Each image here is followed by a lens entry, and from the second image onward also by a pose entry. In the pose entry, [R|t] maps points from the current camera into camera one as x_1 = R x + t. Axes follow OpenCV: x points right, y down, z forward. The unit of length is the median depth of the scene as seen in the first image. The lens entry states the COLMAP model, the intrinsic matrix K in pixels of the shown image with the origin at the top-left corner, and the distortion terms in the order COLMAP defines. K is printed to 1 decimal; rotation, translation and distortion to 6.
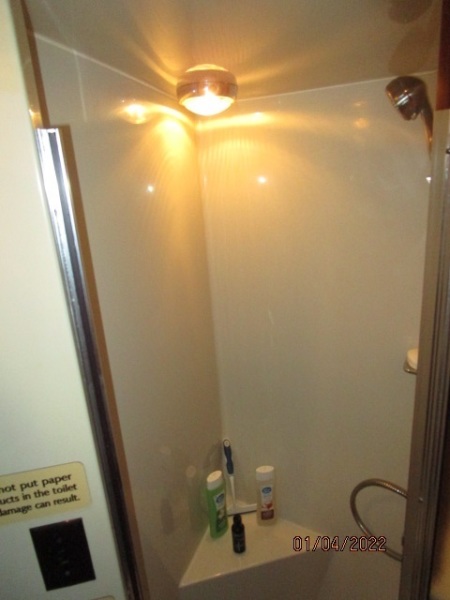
lens RADIAL K [[424.2, 0, 226.1], [0, 424.2, 300.6], [0, 0, 1]] dist [-0.024537, -0.004195]
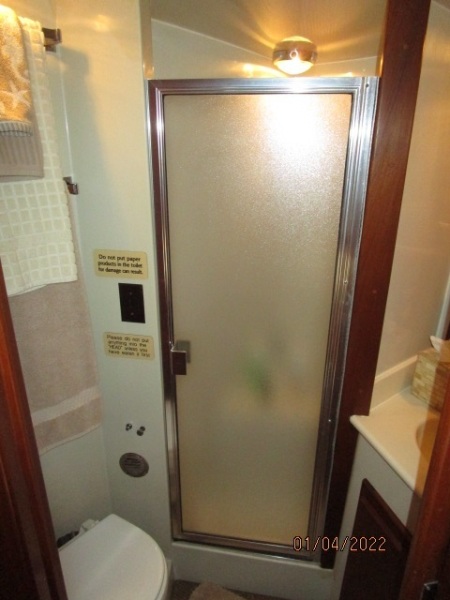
lens RADIAL K [[424.2, 0, 223.7], [0, 424.2, 299.5], [0, 0, 1]] dist [-0.024537, -0.004195]
pose [[0.926994, 0.210911, -0.310160, 0.603037], [-0.181942, 0.975973, 0.119890, 0.261627], [0.327994, -0.054706, 0.943094, -0.710201]]
